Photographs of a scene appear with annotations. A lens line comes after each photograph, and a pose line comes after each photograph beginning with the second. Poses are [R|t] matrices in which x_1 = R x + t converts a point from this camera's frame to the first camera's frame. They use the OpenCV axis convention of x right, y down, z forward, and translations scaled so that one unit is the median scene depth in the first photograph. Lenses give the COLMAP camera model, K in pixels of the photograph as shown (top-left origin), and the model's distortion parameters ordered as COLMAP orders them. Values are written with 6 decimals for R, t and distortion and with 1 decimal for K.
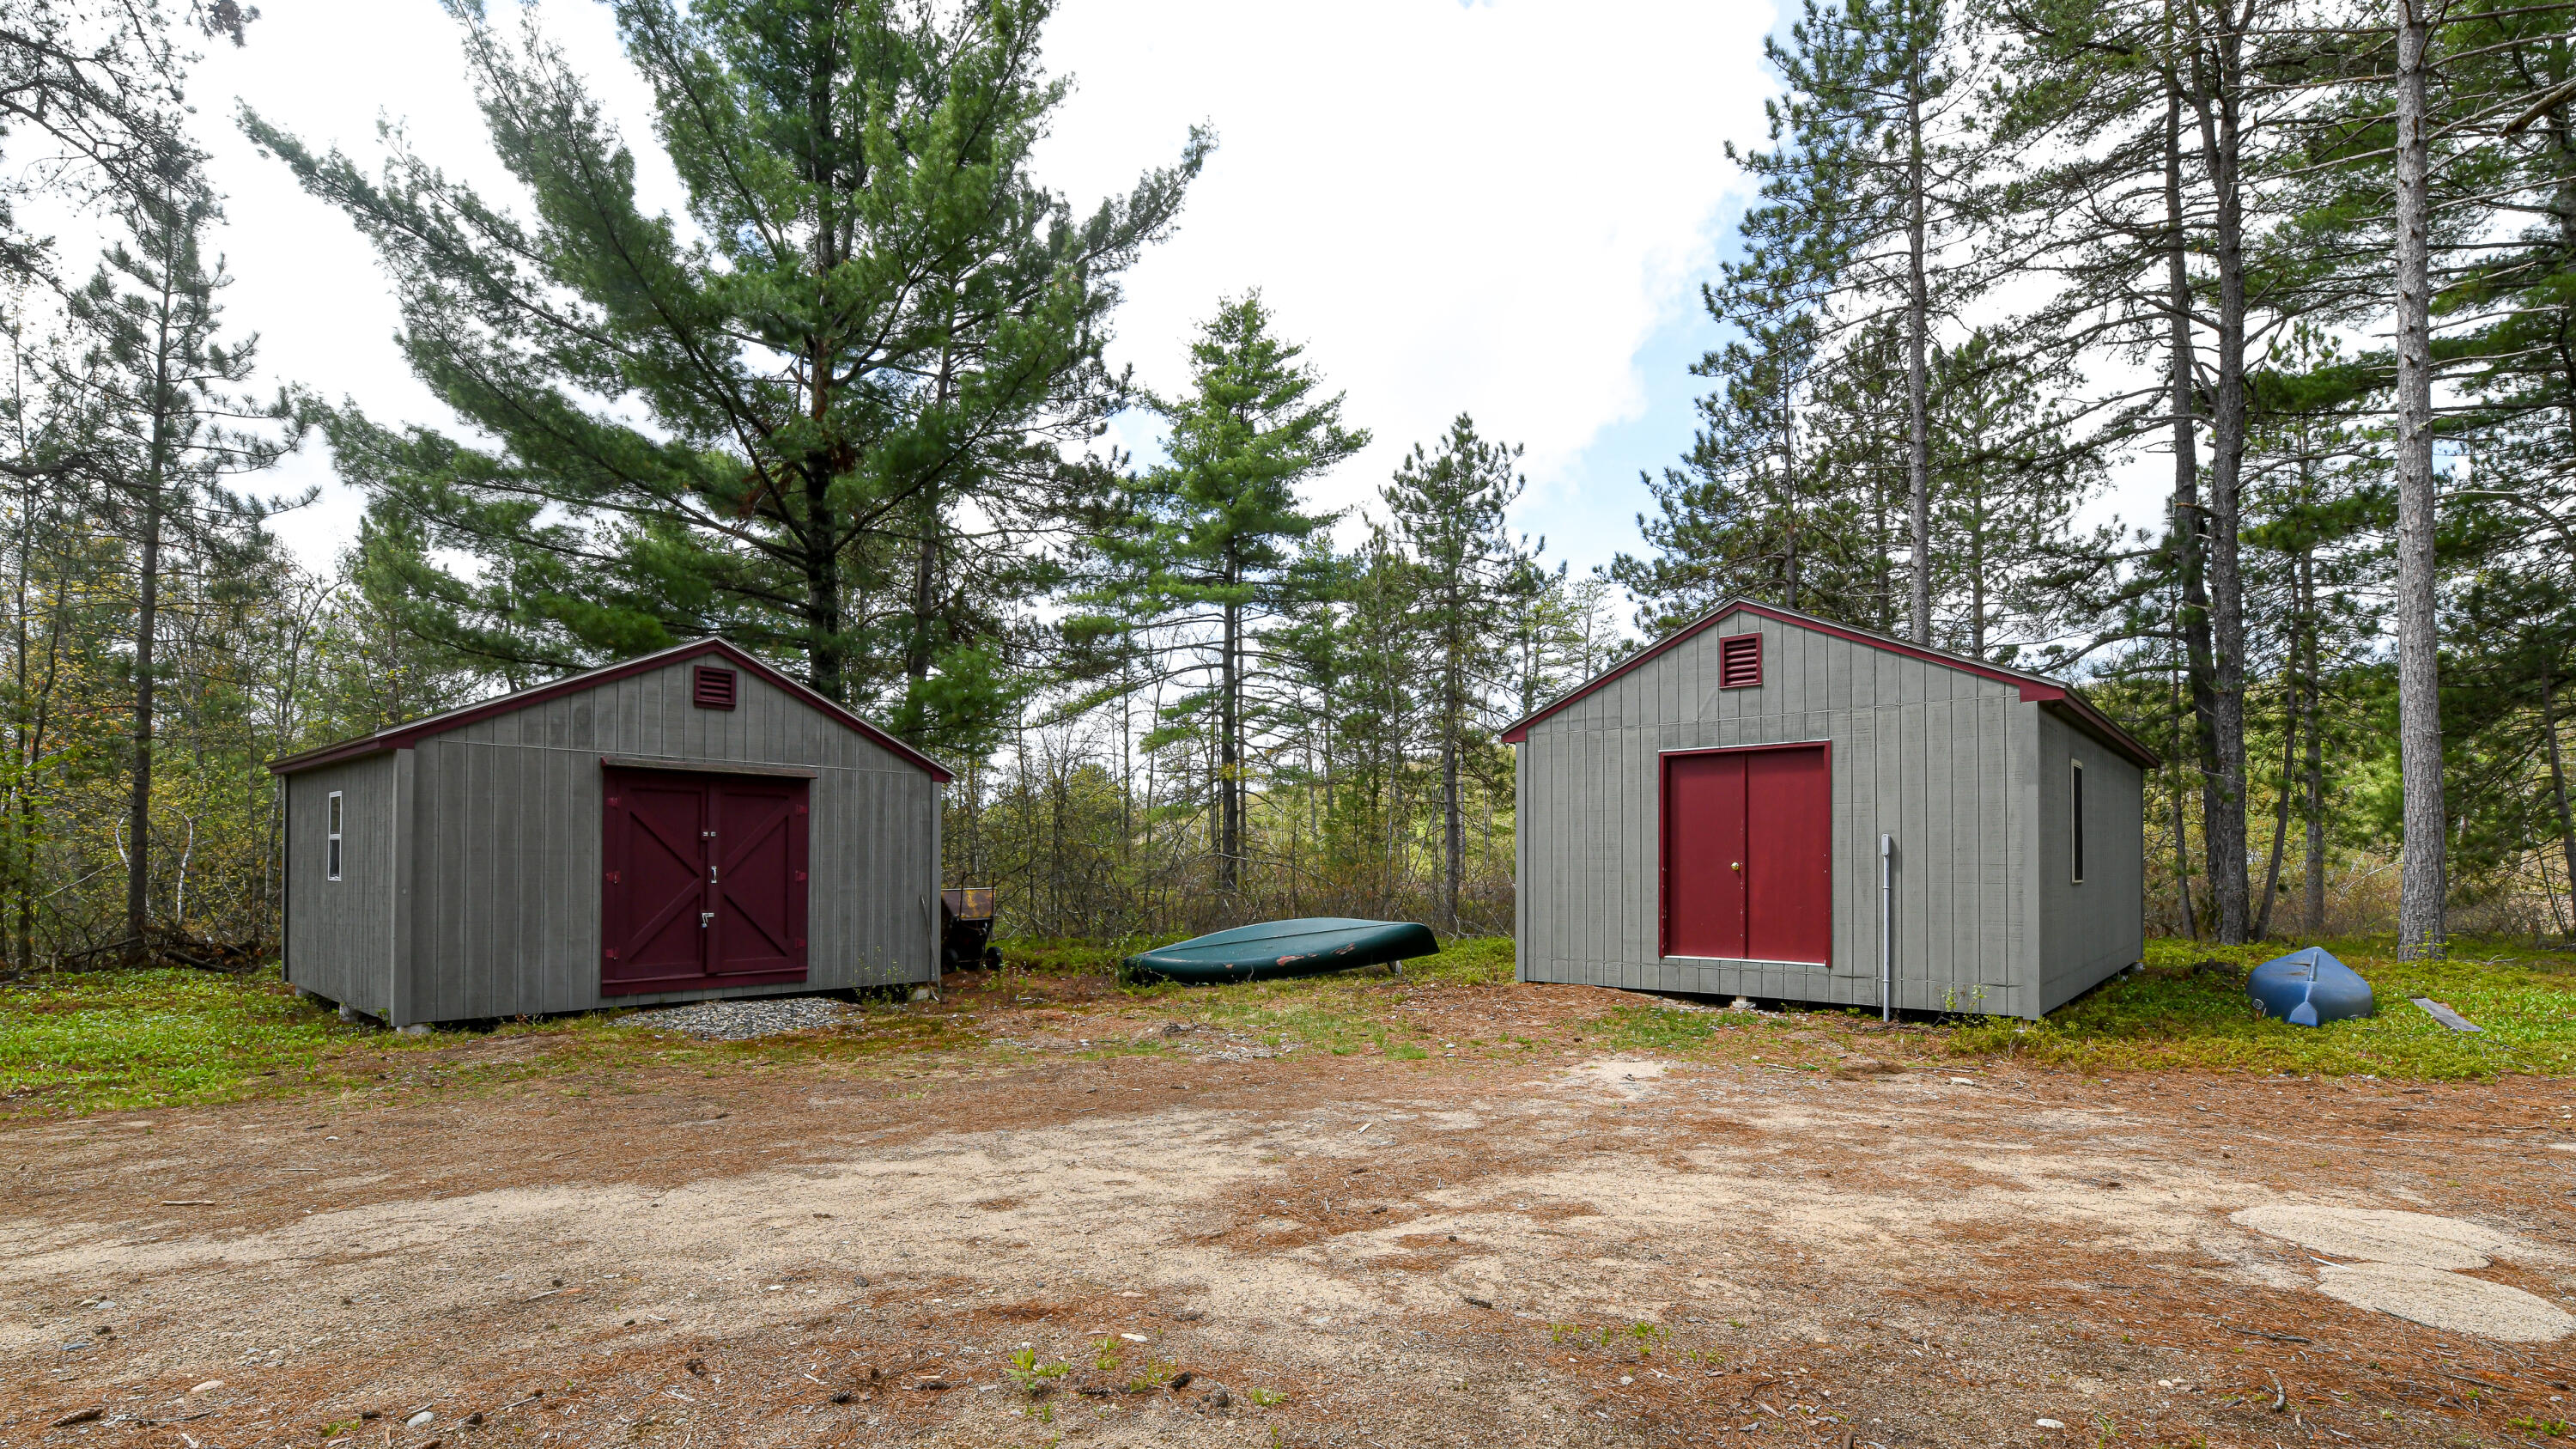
lens RADIAL K [[1125.4, 0, 1328.0], [0, 1125.4, 835.4], [0, 0, 1]] dist [-0.003031, -0.000665]
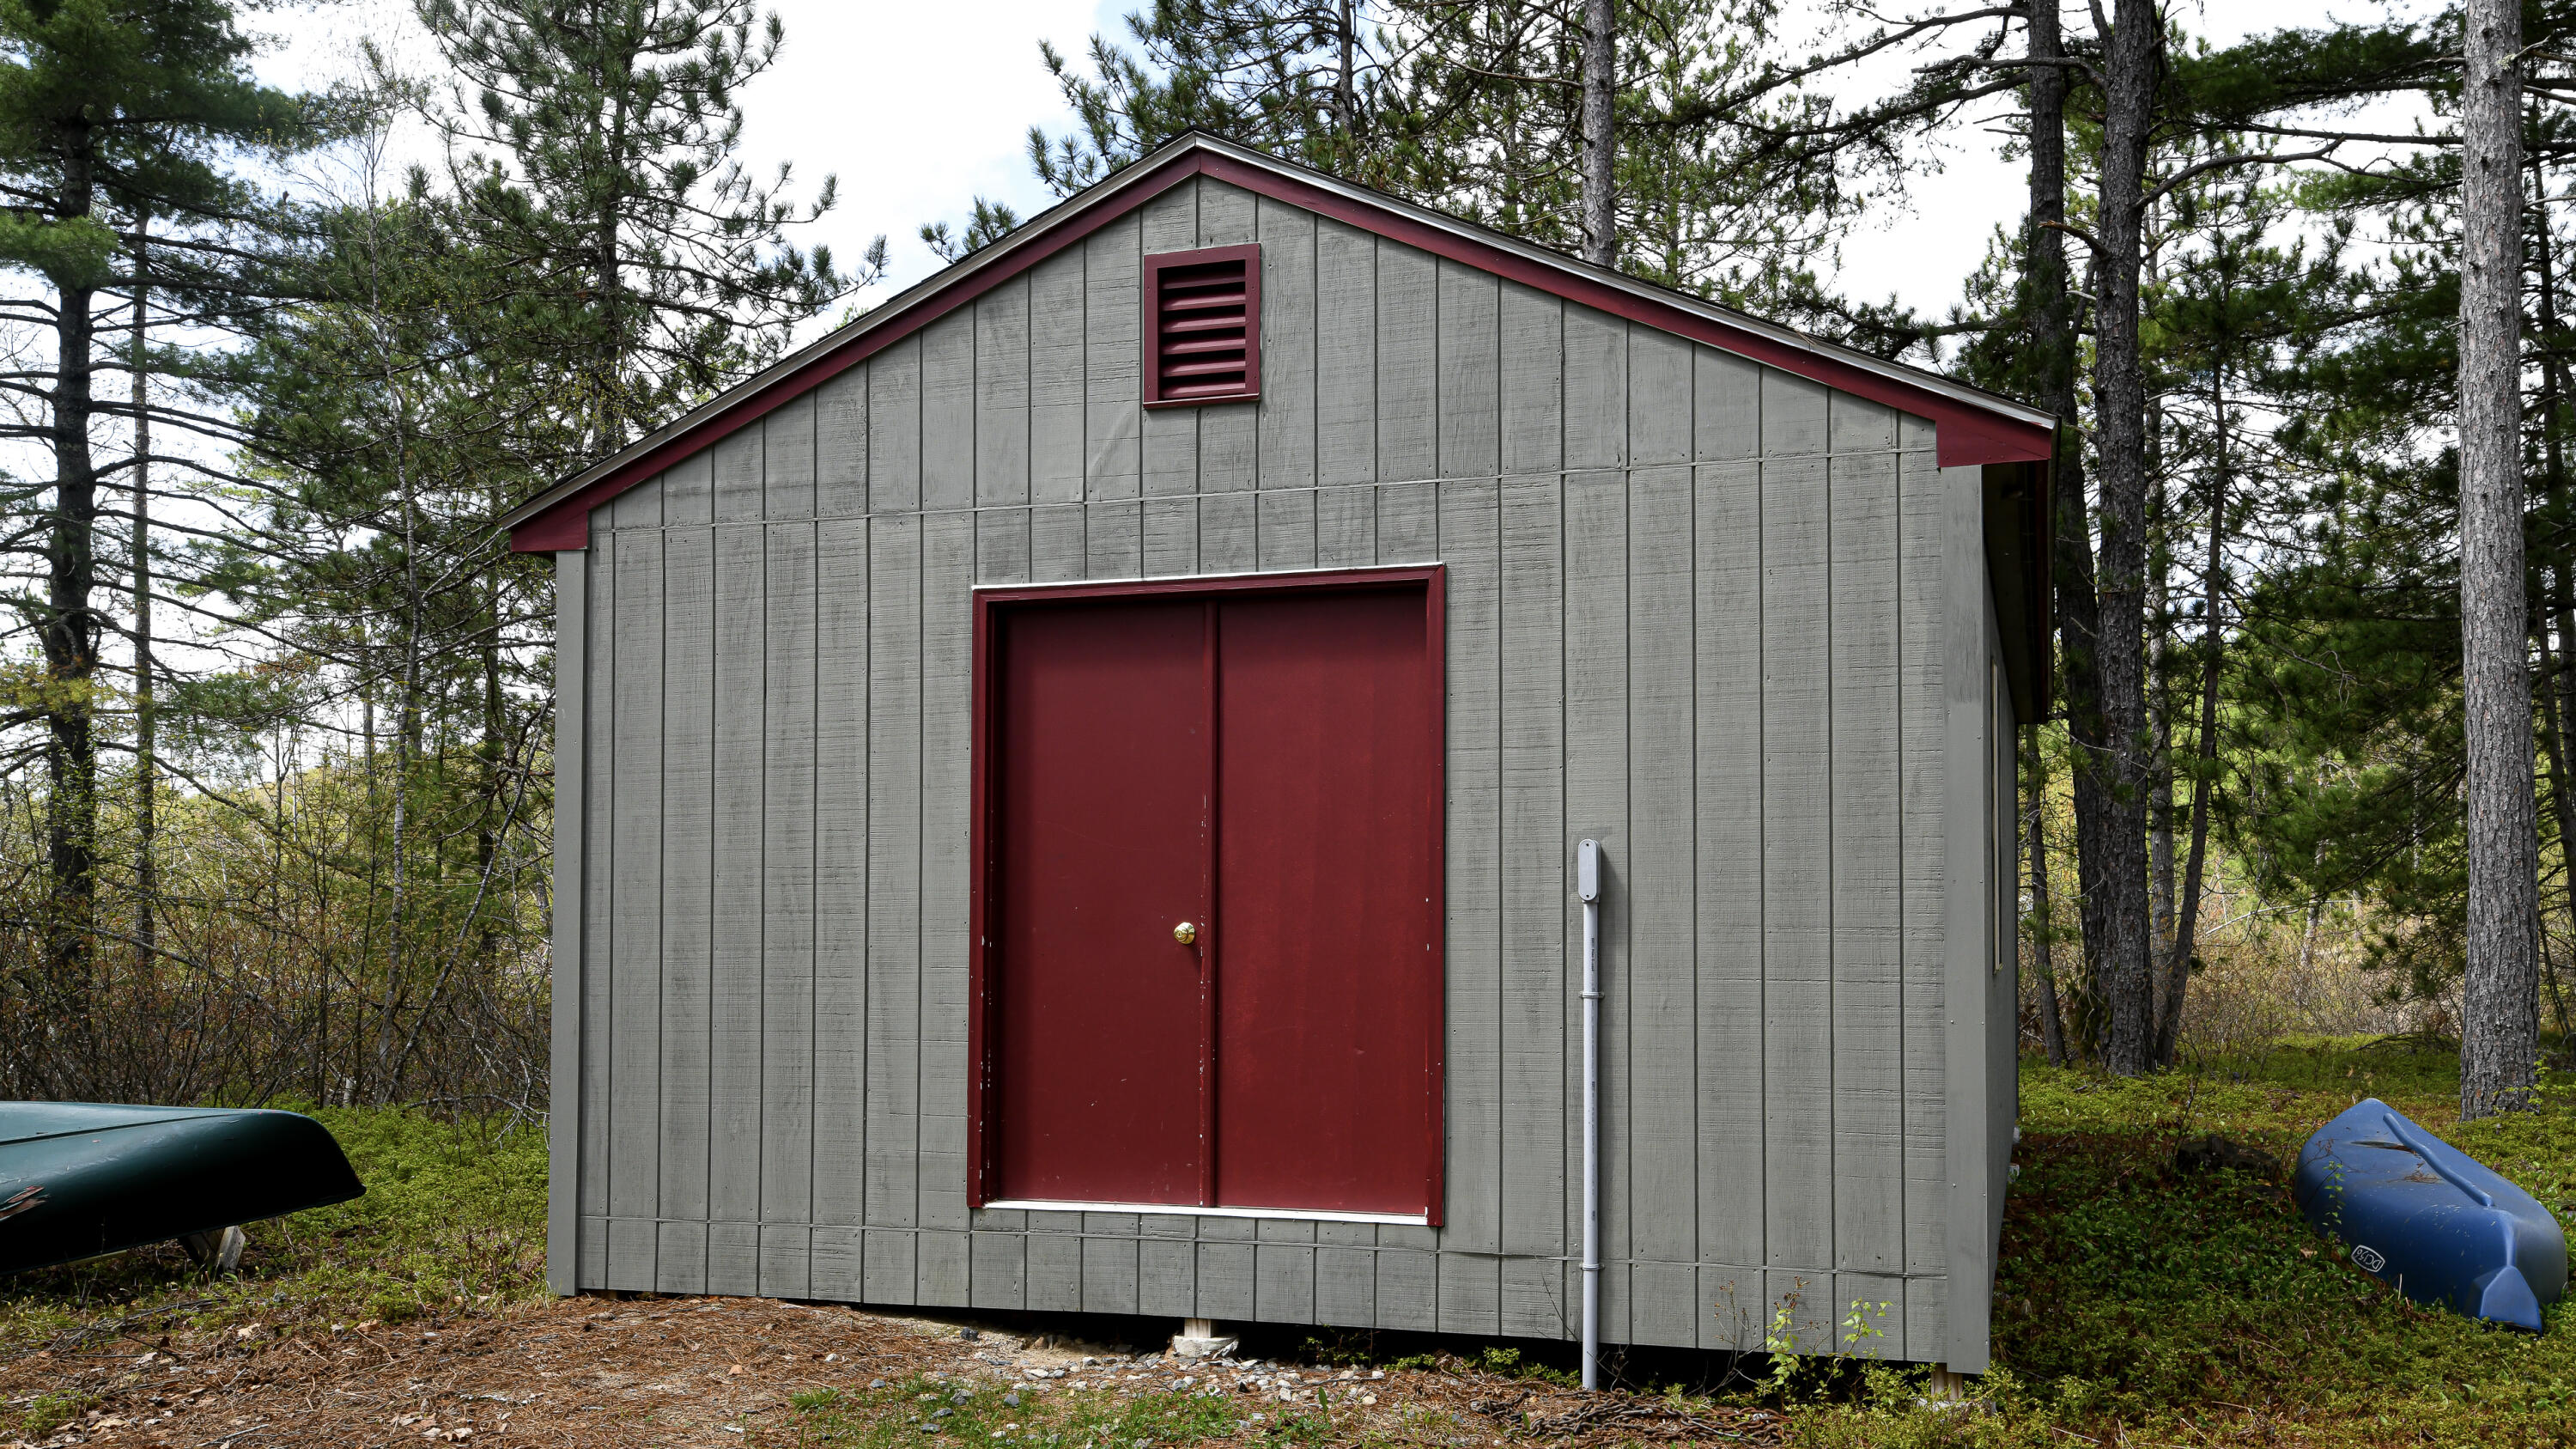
lens RADIAL K [[2247.9, 0, 1285.2], [0, 2247.9, 717.9], [0, 0, 1]] dist [0.091321, 0.006140]
pose [[0.935349, 0.029952, 0.352455, 0.106961], [-0.007661, 0.997890, -0.064473, 0.004614], [-0.353642, 0.057604, 0.933605, 0.251778]]
